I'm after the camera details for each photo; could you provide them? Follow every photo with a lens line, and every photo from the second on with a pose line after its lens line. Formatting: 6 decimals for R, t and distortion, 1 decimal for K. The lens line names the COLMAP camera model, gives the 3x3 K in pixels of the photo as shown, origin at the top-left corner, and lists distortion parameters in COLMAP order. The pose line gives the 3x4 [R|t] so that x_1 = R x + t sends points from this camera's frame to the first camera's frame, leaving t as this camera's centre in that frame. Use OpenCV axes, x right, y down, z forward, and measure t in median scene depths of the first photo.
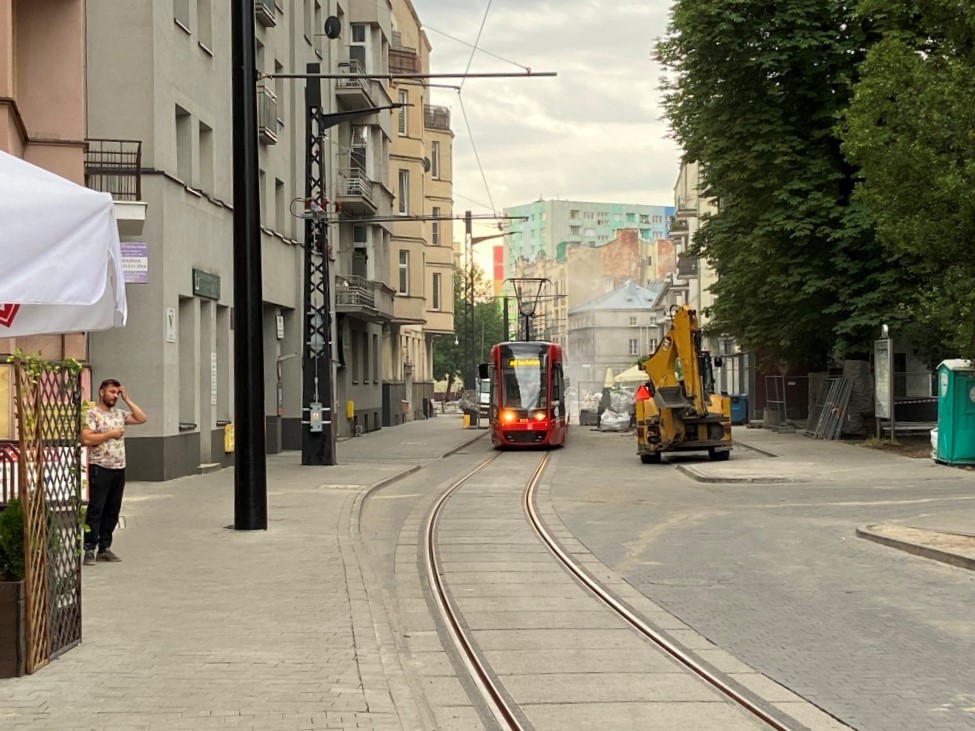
lens RADIAL K [[1656.4, 0, 486.7], [0, 1656.4, 366.9], [0, 0, 1]] dist [0.083975, 0.000000]
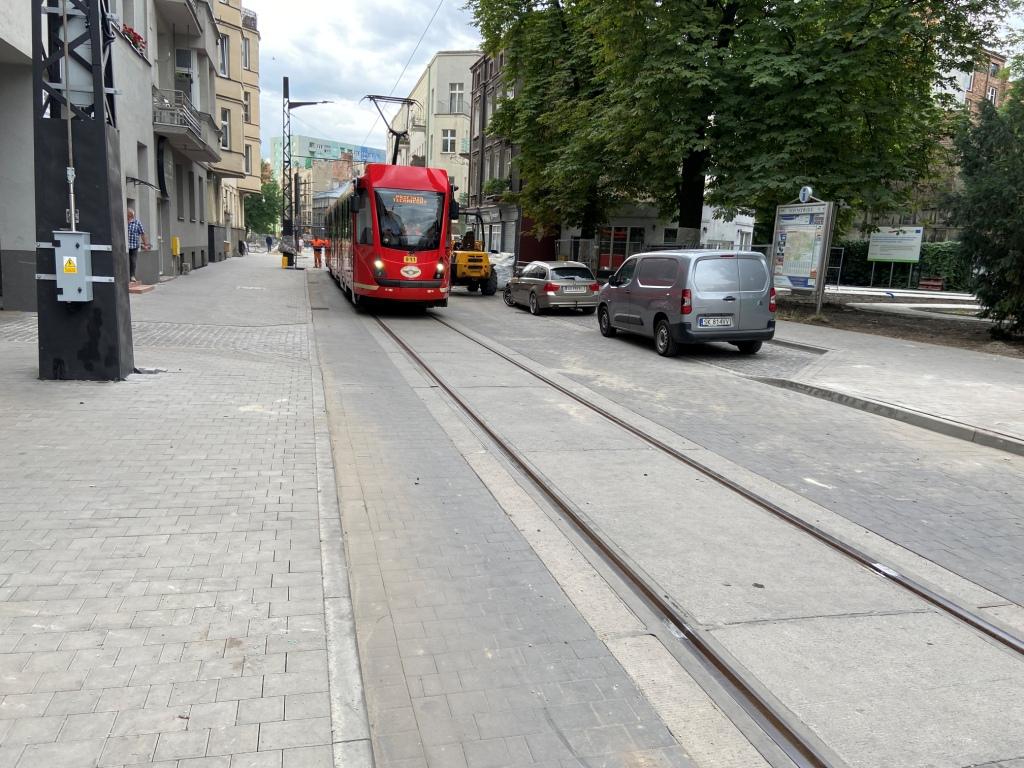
lens RADIAL K [[786.0, 0, 511.7], [0, 786.0, 376.0], [0, 0, 1]] dist [0.068449, -0.010130]
pose [[0.951583, 0.007030, 0.307312, -0.037118], [-0.060716, 0.984341, 0.165487, 0.010916], [-0.301336, -0.176133, 0.937109, 0.478638]]
